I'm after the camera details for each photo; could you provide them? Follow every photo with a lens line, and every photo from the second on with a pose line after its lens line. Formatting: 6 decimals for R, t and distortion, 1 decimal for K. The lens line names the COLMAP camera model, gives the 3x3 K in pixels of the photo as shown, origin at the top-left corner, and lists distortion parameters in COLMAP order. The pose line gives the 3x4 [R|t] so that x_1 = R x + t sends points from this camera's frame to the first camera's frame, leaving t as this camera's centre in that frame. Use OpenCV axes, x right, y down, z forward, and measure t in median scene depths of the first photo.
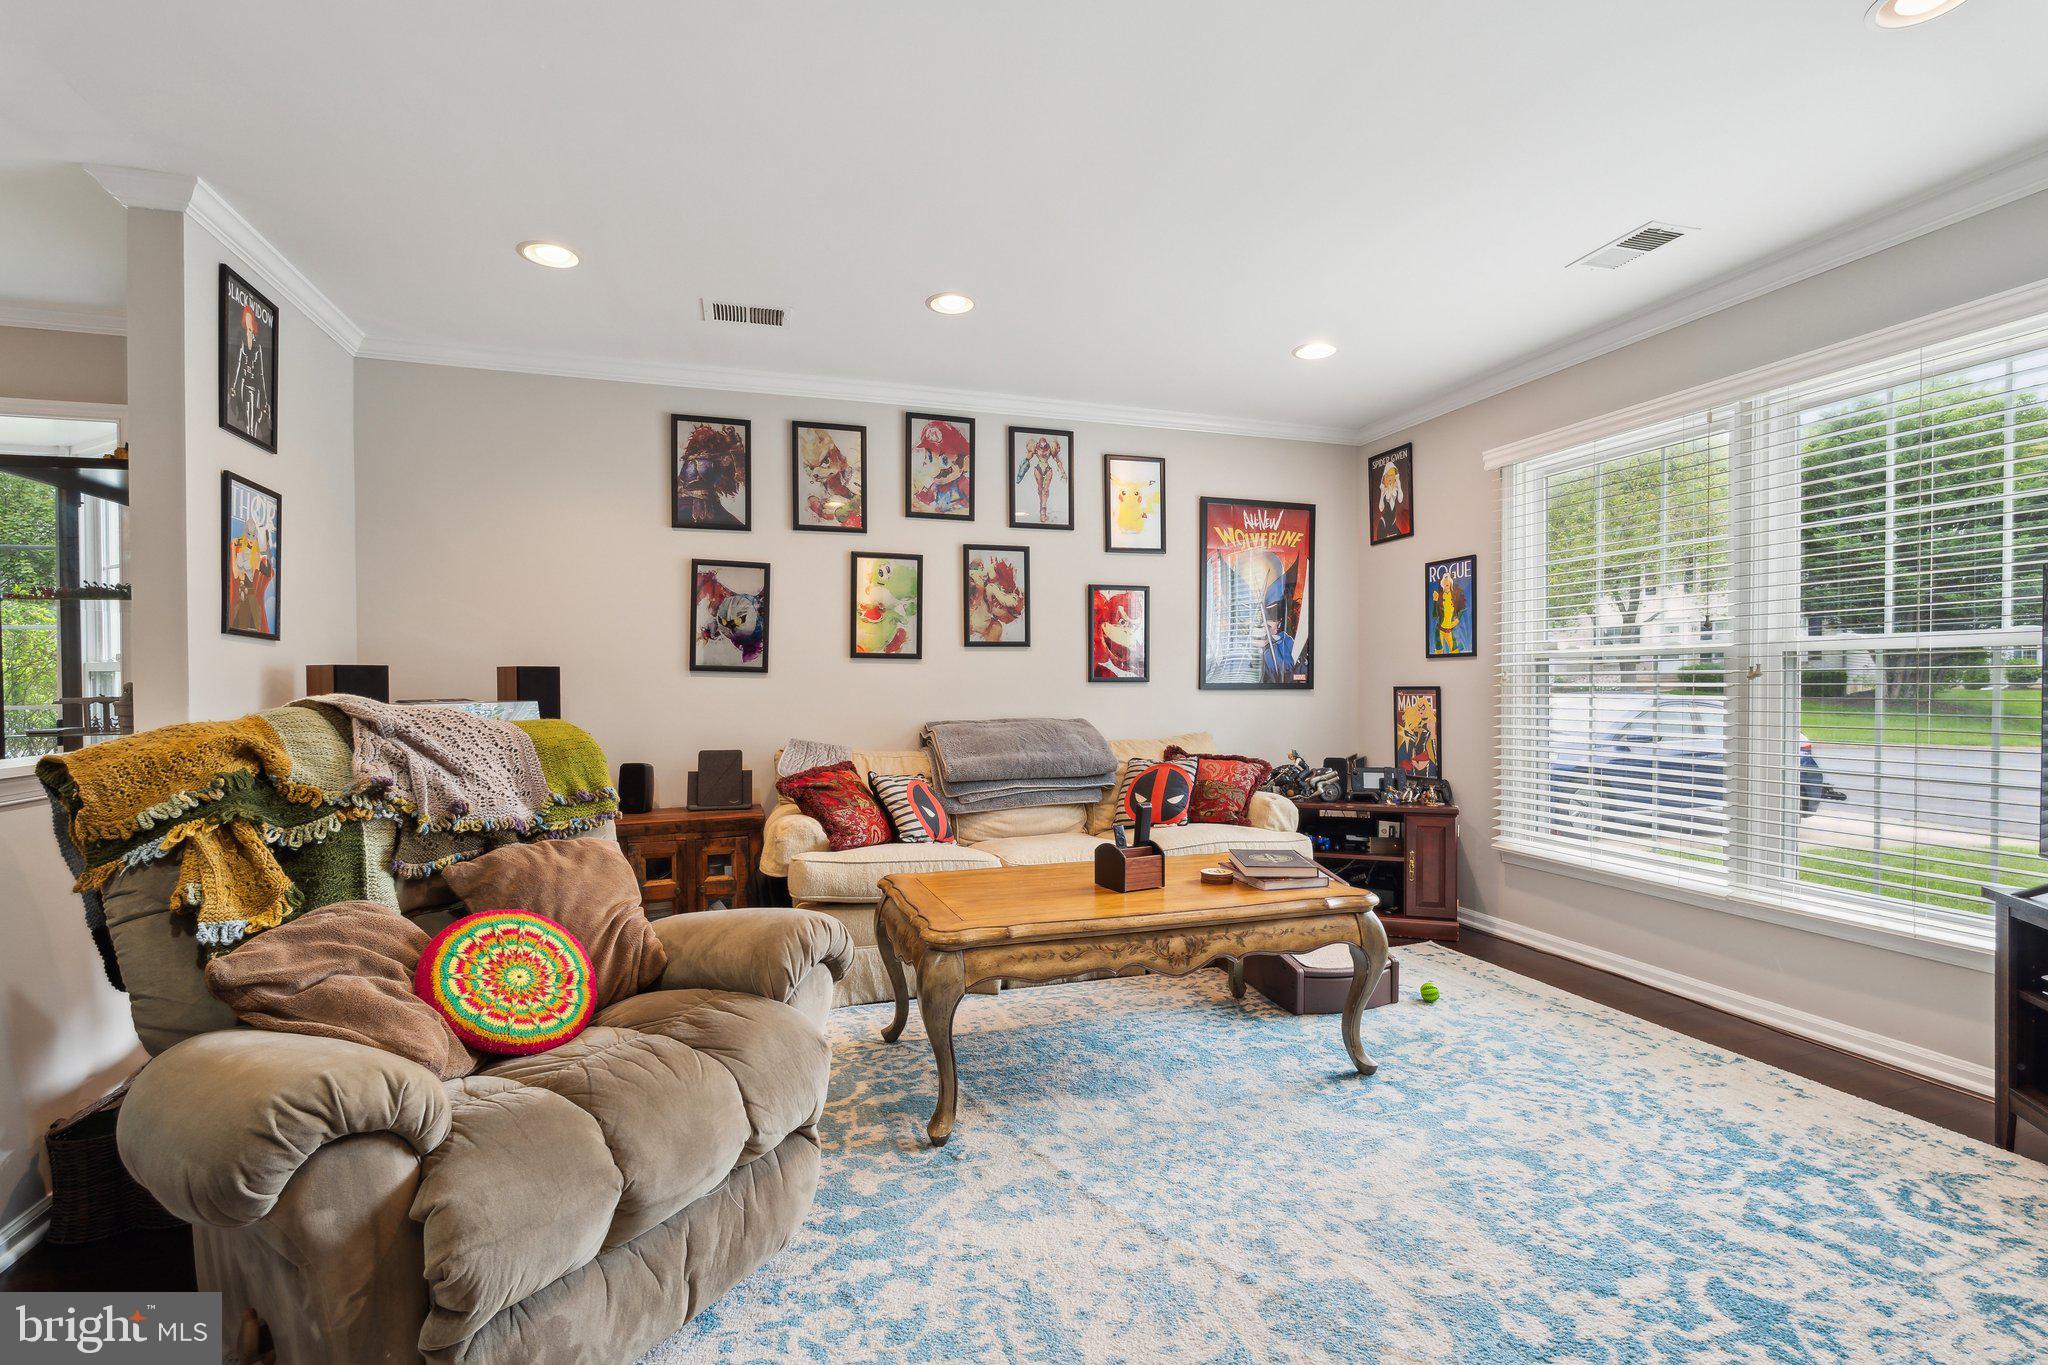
lens RADIAL K [[923.8, 0, 1021.3], [0, 923.8, 688.4], [0, 0, 1]] dist [-0.002737, 0.002651]
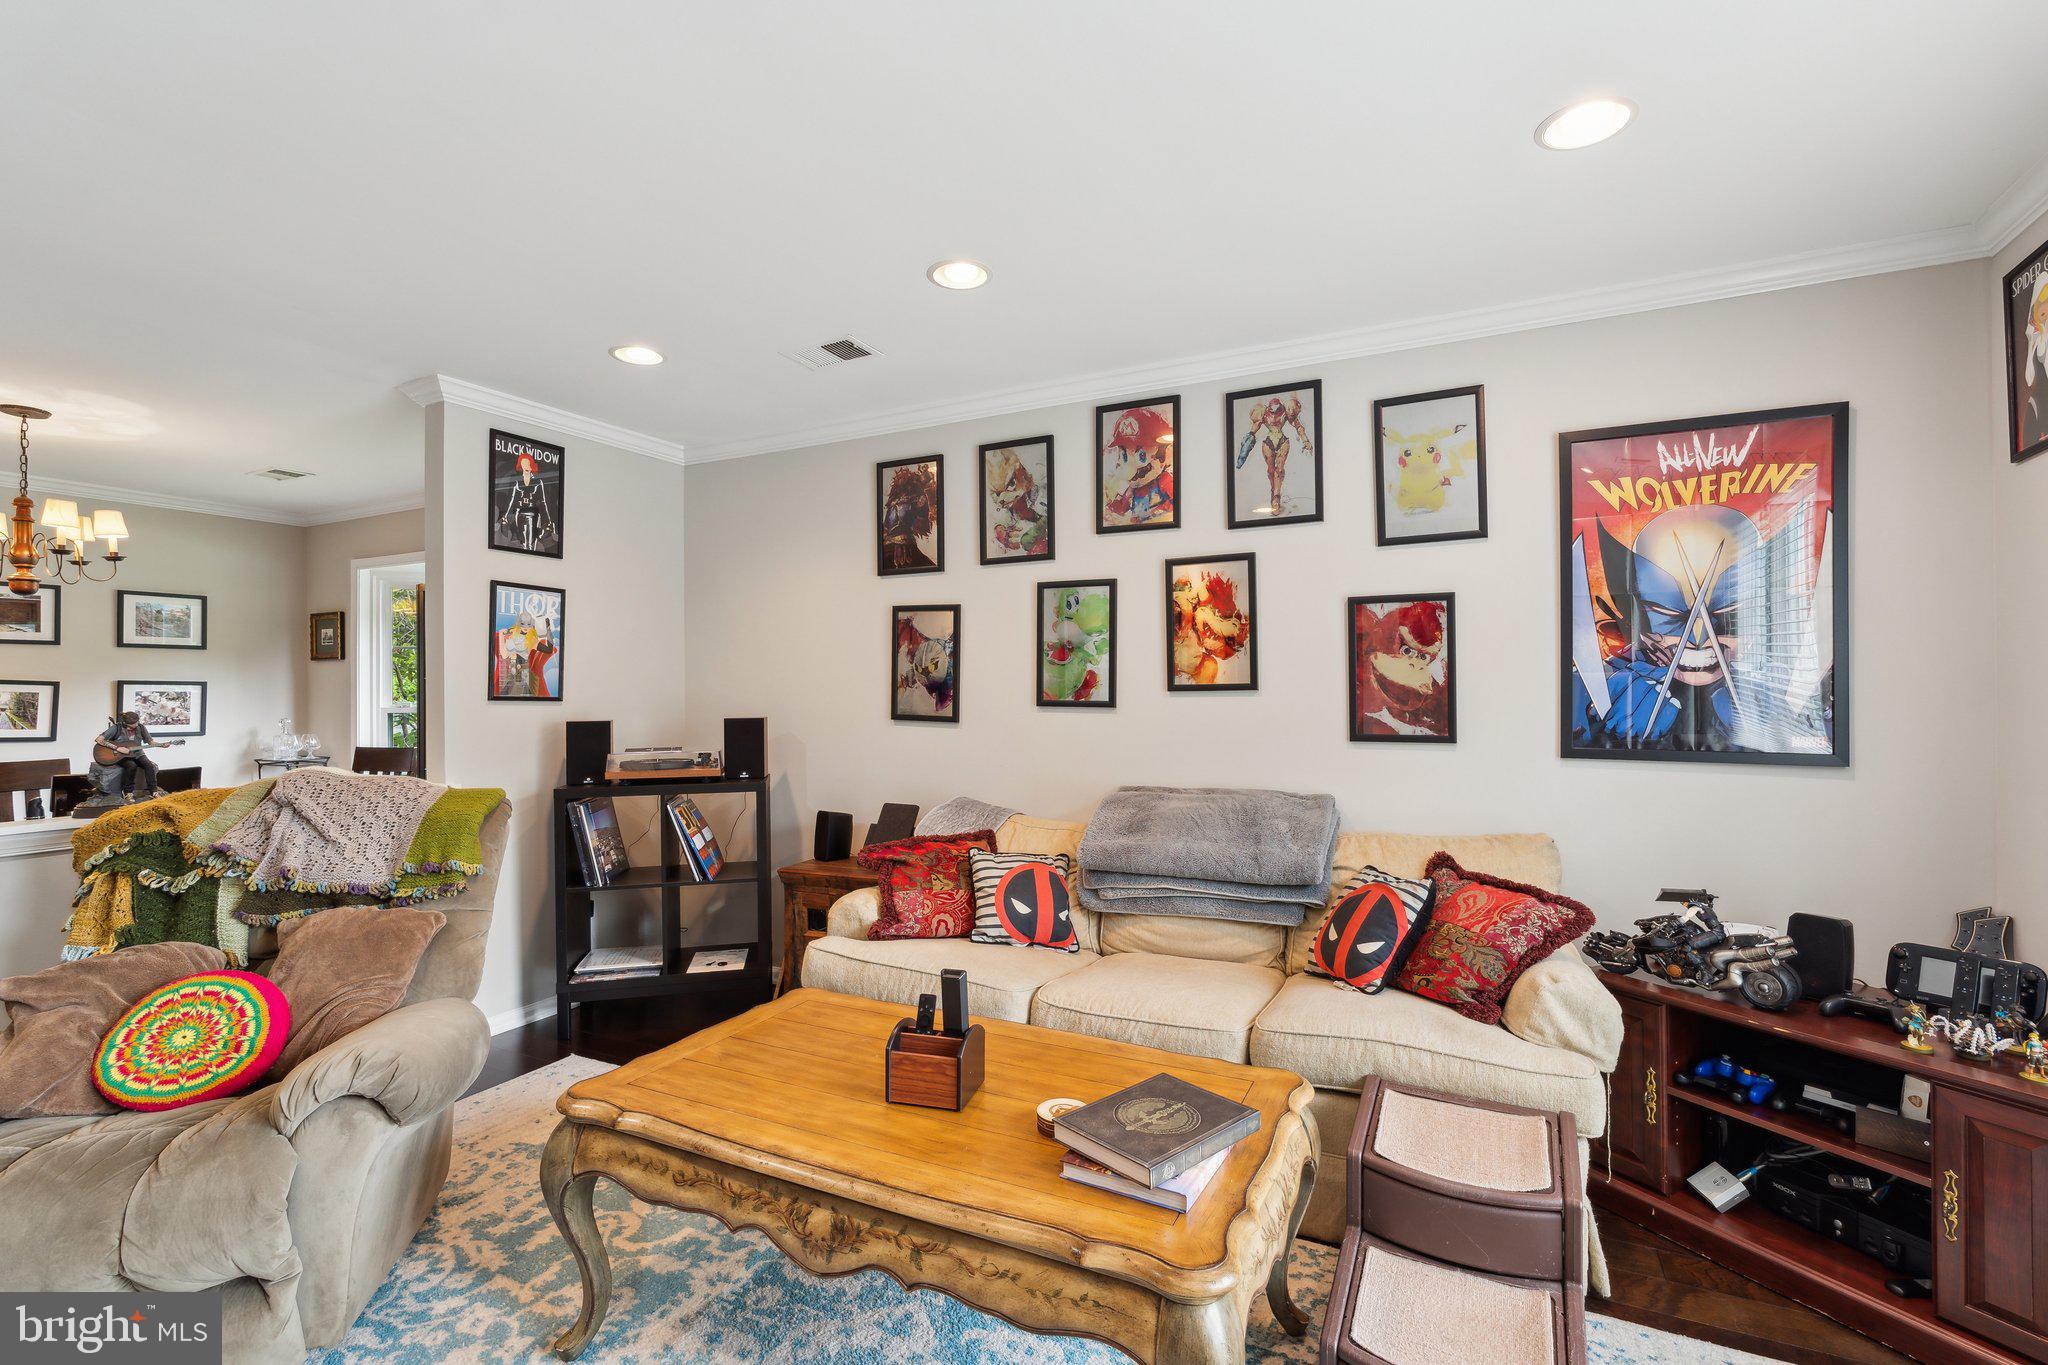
lens RADIAL K [[923.8, 0, 1031.5], [0, 923.8, 683.0], [0, 0, 1]] dist [-0.002737, 0.002651]
pose [[0.710658, -0.004856, -0.703520, 0.408720], [0.000241, 0.999978, -0.006659, -0.047968], [0.703537, 0.004563, 0.710644, 0.375162]]
